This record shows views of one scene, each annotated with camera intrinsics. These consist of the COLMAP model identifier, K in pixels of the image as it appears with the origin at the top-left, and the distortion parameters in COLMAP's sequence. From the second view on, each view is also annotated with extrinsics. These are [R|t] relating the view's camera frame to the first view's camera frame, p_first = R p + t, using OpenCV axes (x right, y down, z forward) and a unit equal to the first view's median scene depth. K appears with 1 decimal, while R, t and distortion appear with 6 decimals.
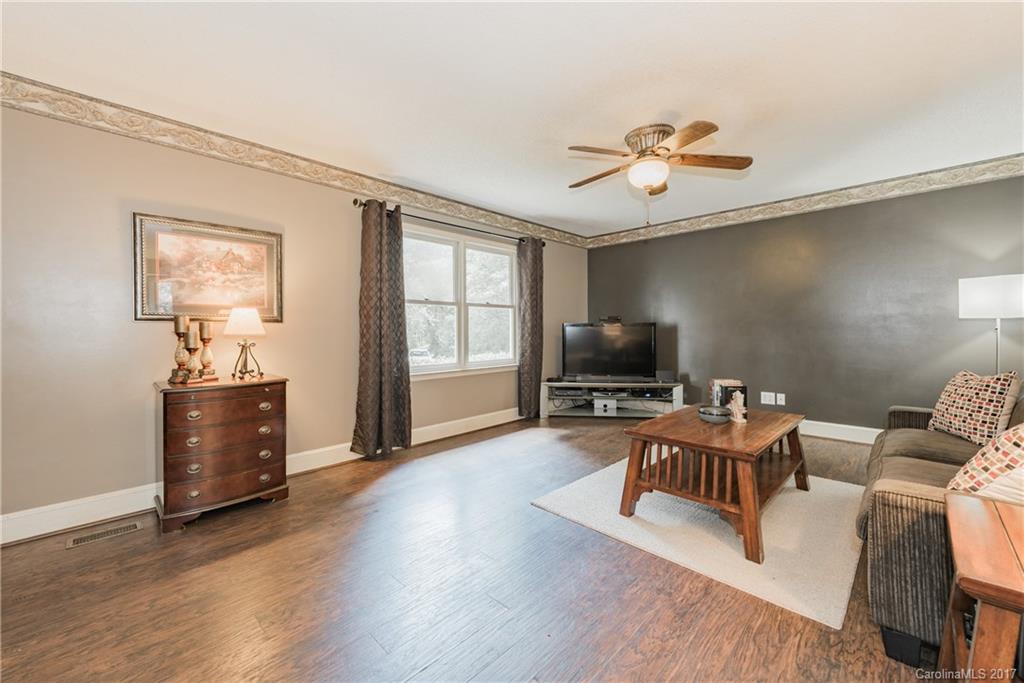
lens RADIAL K [[402.5, 0, 509.8], [0, 402.5, 332.8], [0, 0, 1]] dist [0.002290, -0.000019]
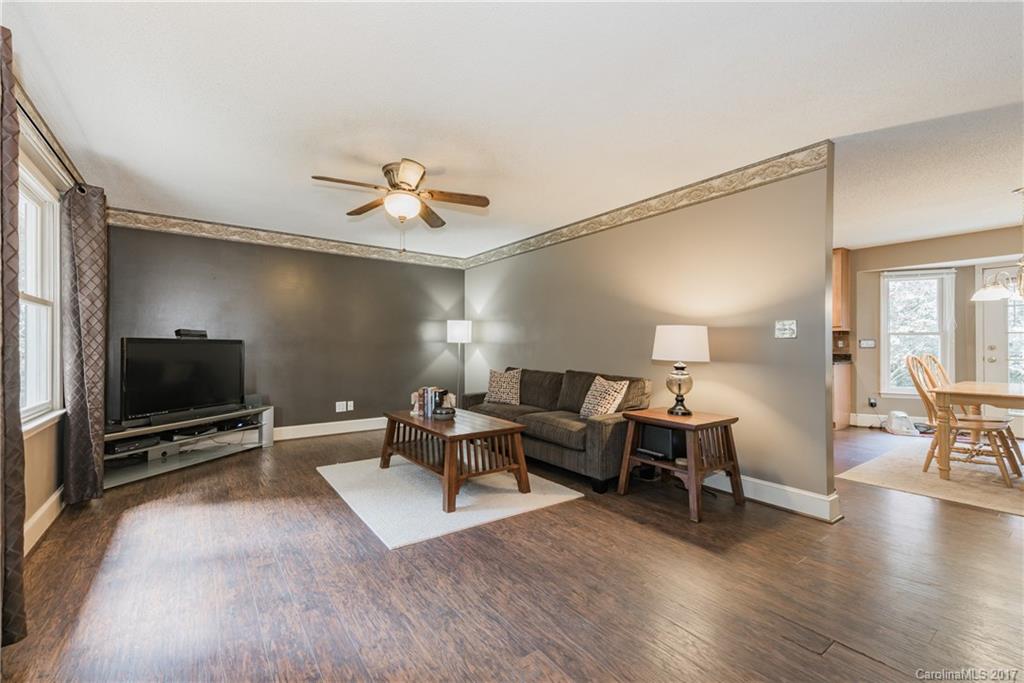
lens RADIAL K [[400.4, 0, 461.7], [0, 400.4, 367.9], [0, 0, 1]] dist [-0.001360, -0.000114]
pose [[0.212995, -0.041564, 0.976169, -0.443018], [0.008085, 0.999136, 0.040777, 0.002436], [-0.977020, -0.000794, 0.213147, 0.410302]]
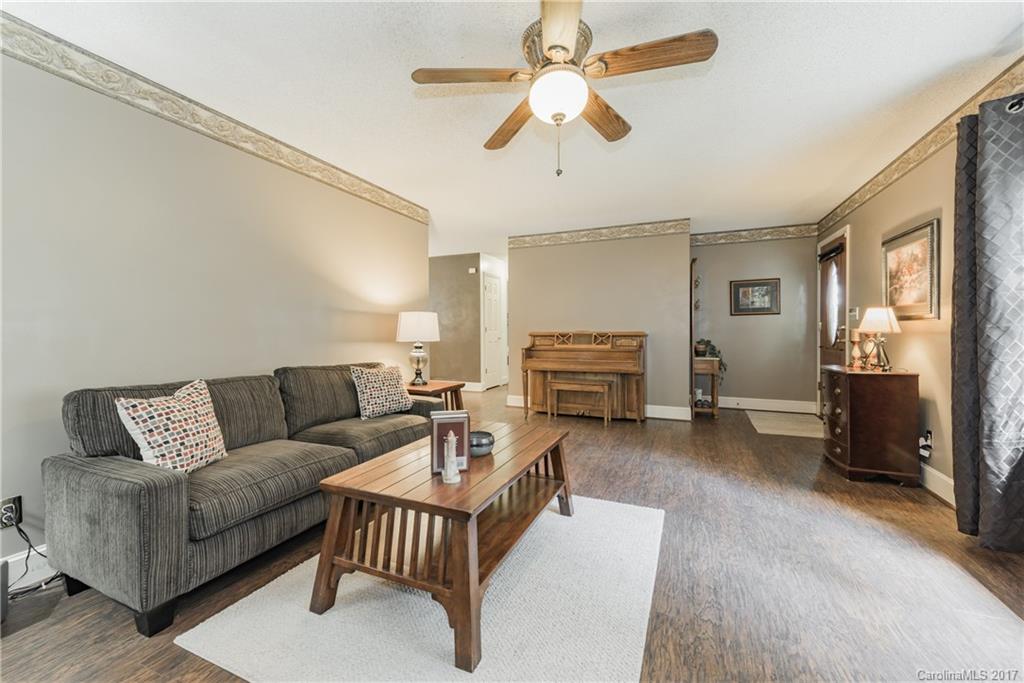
lens RADIAL K [[402.5, 0, 509.8], [0, 402.5, 332.8], [0, 0, 1]] dist [0.002290, -0.000019]
pose [[-0.934663, 0.012885, -0.355300, 0.441040], [0.006317, 0.999787, 0.019639, -0.012949], [0.355478, 0.016111, -0.934546, 1.067655]]
